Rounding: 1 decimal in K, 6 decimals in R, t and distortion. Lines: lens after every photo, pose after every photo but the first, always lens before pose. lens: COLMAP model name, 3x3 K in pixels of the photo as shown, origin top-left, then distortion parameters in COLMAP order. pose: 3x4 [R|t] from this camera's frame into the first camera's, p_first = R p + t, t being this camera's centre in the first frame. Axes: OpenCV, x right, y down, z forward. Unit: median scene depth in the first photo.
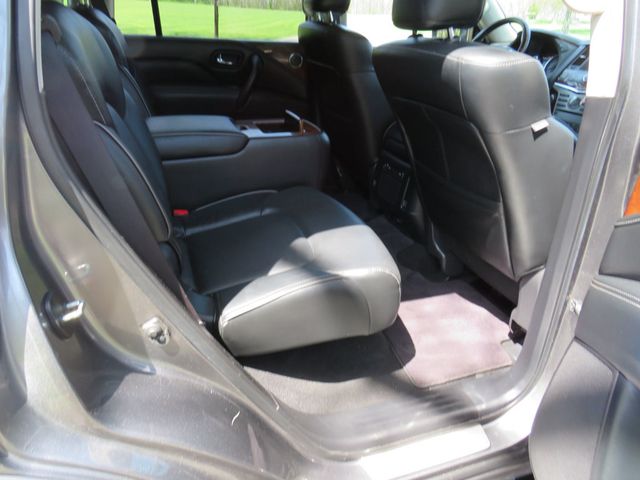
lens RADIAL K [[461.1, 0, 316.1], [0, 461.1, 248.8], [0, 0, 1]] dist [-0.020310, 0.002092]
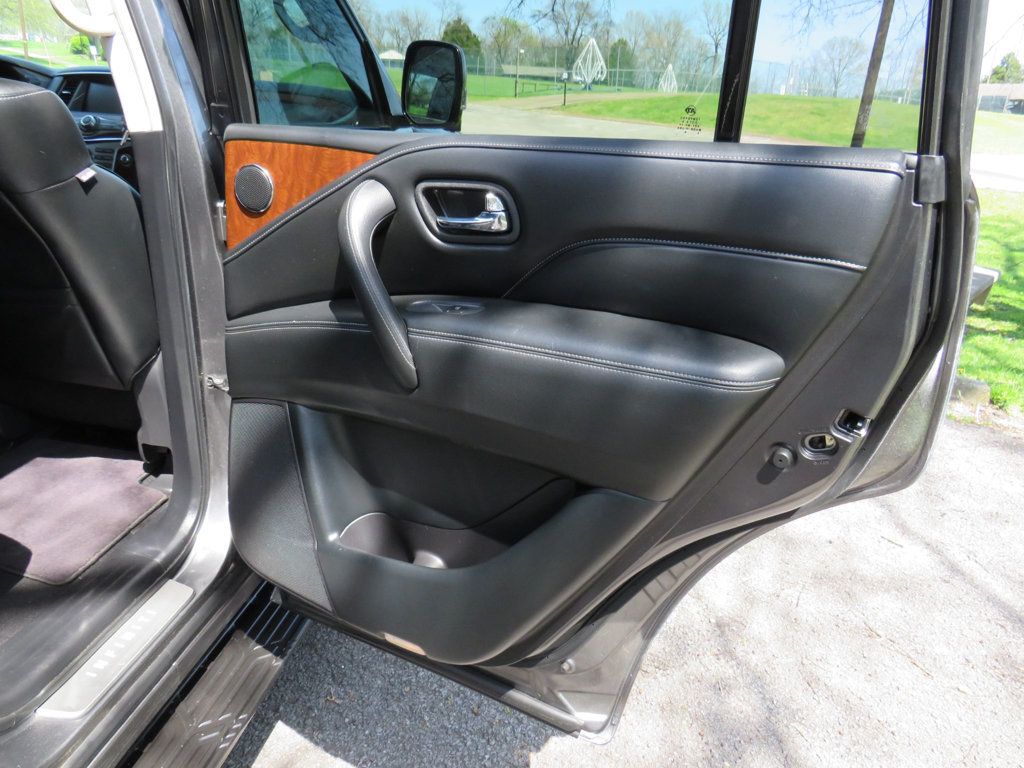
lens RADIAL K [[737.7, 0, 505.8], [0, 737.7, 398.0], [0, 0, 1]] dist [-0.020310, 0.002092]
pose [[0.498547, -0.329244, 0.801904, -0.235071], [0.337964, 0.925687, 0.169954, 0.094825], [-0.798268, 0.186284, 0.572771, -0.180340]]
